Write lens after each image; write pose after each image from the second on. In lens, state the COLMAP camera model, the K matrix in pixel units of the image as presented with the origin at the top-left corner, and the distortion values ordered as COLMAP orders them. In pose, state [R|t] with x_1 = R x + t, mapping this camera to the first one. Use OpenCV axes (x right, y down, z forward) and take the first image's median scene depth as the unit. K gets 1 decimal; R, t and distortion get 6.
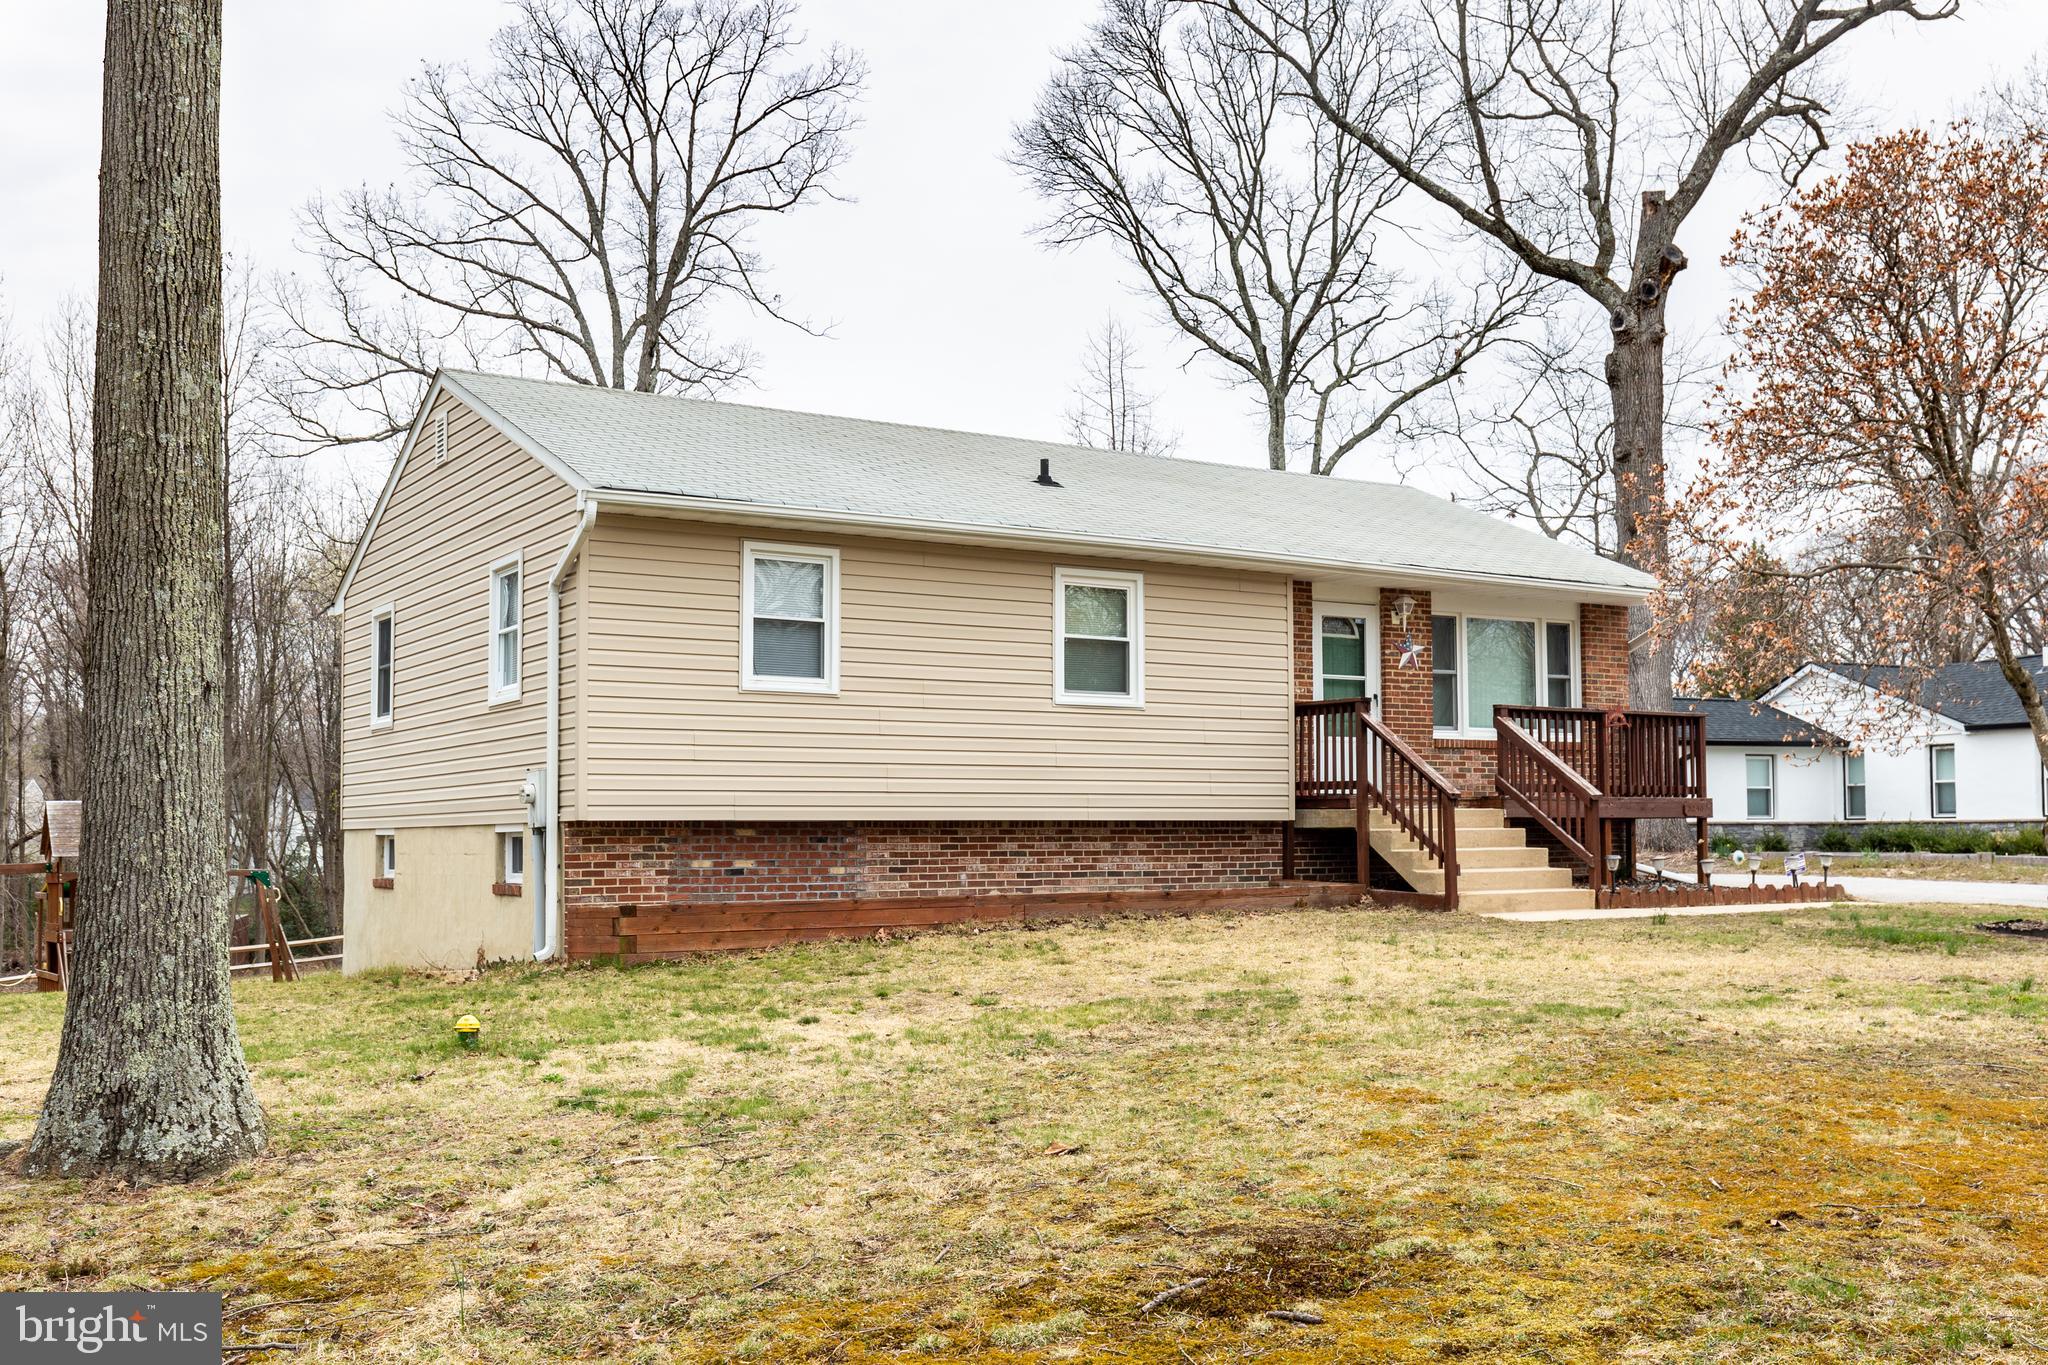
lens RADIAL K [[1976.2, 0, 1022.0], [0, 1976.2, 740.9], [0, 0, 1]] dist [0.003421, -0.001648]
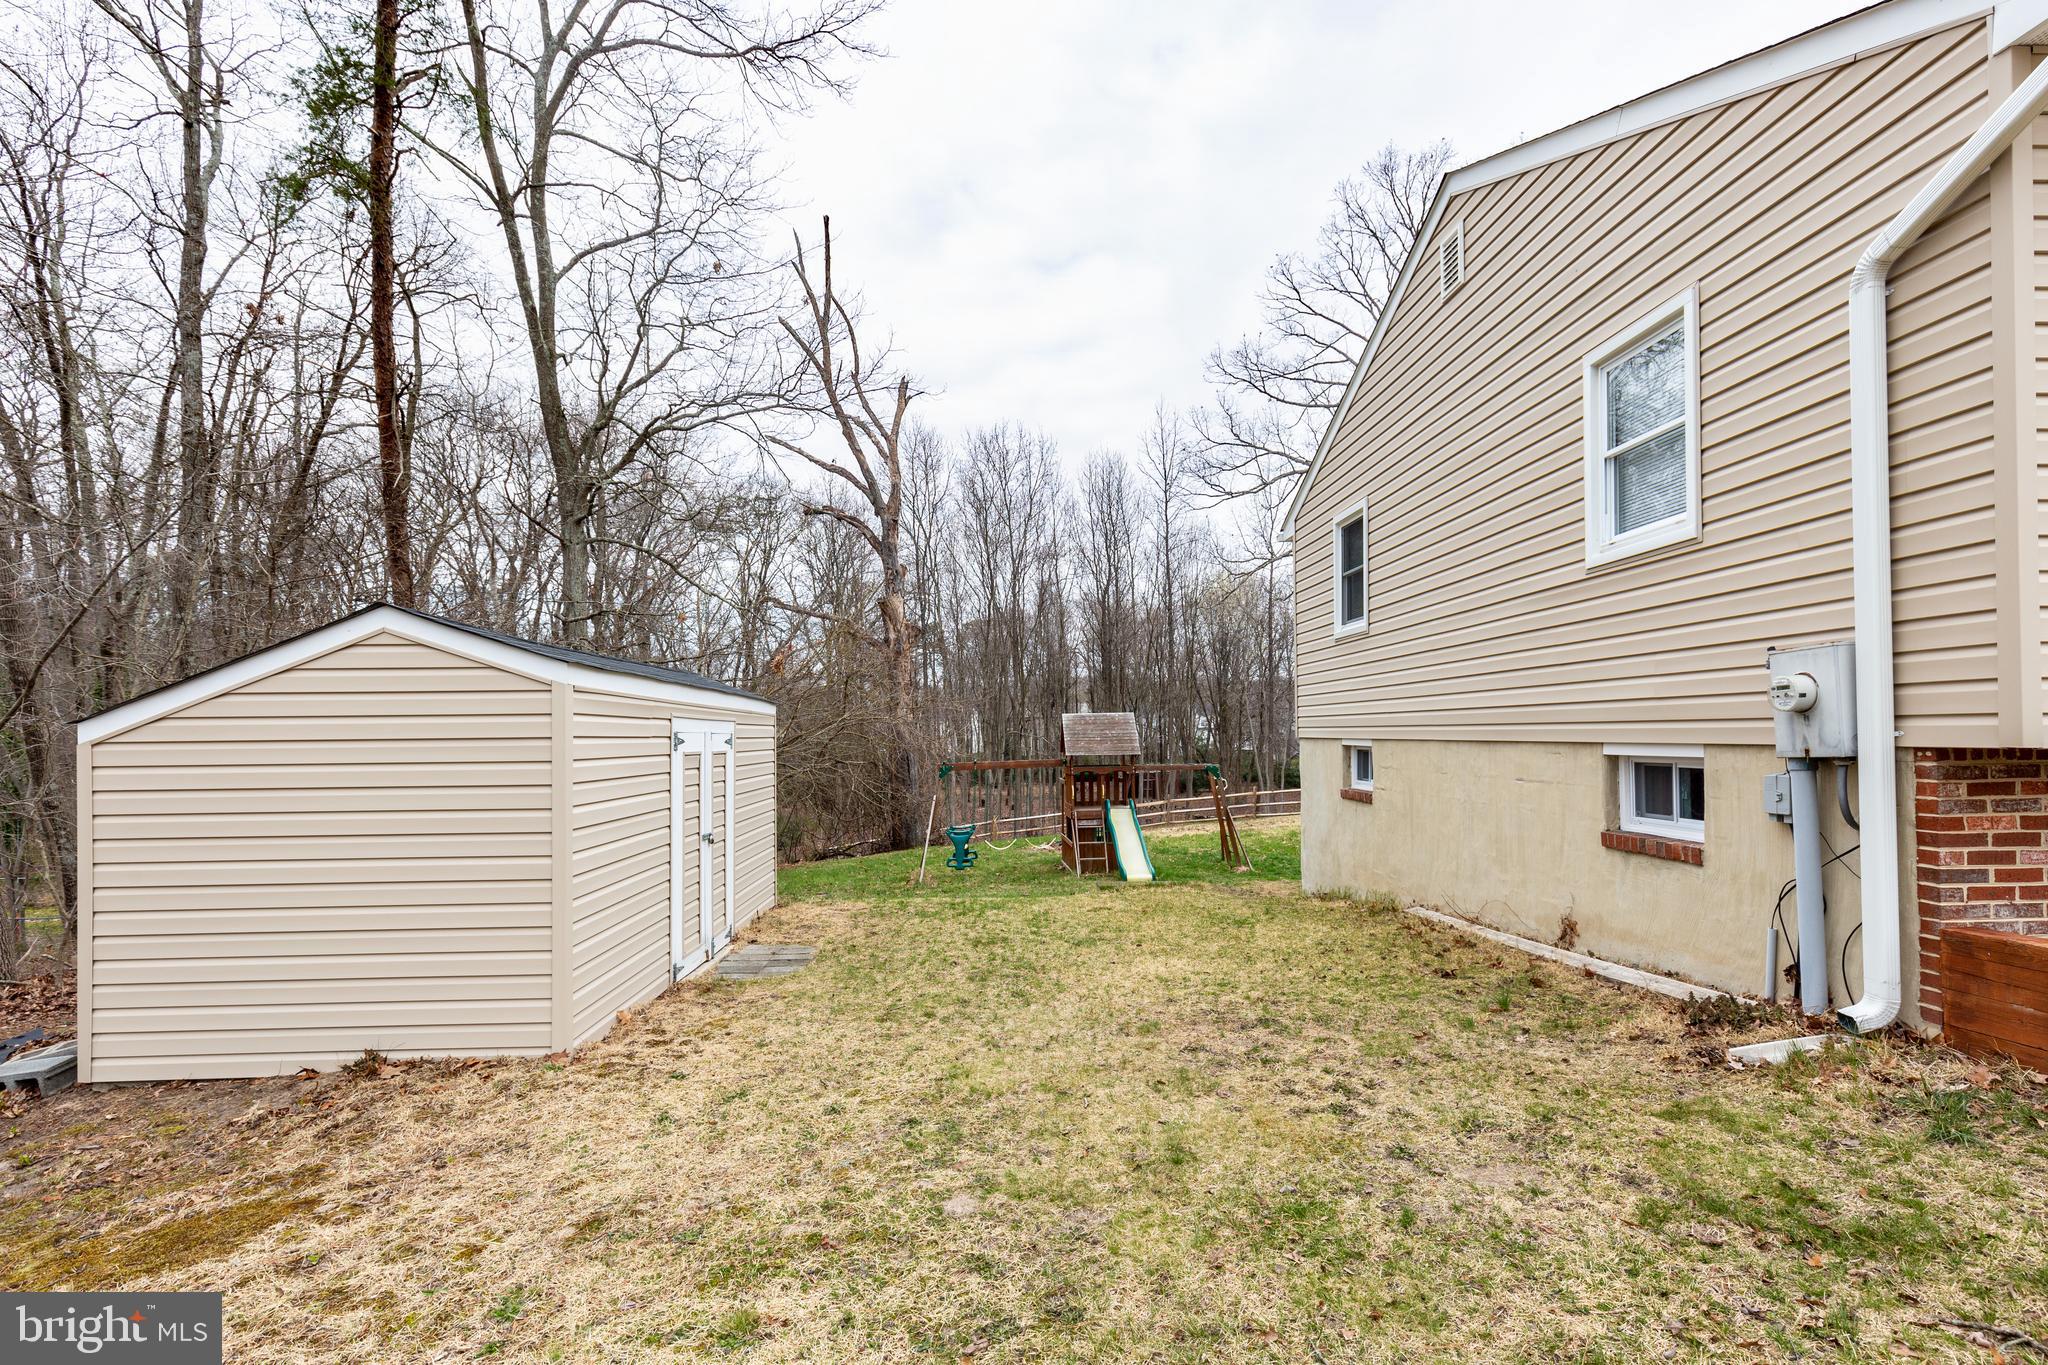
lens RADIAL K [[941.9, 0, 1025.2], [0, 941.9, 721.8], [0, 0, 1]] dist [0.001424, 0.000123]
pose [[0.863552, -0.003967, -0.504245, -0.273406], [0.025100, 0.999068, 0.035126, 0.018876], [0.503635, -0.042990, 0.862846, 0.622275]]
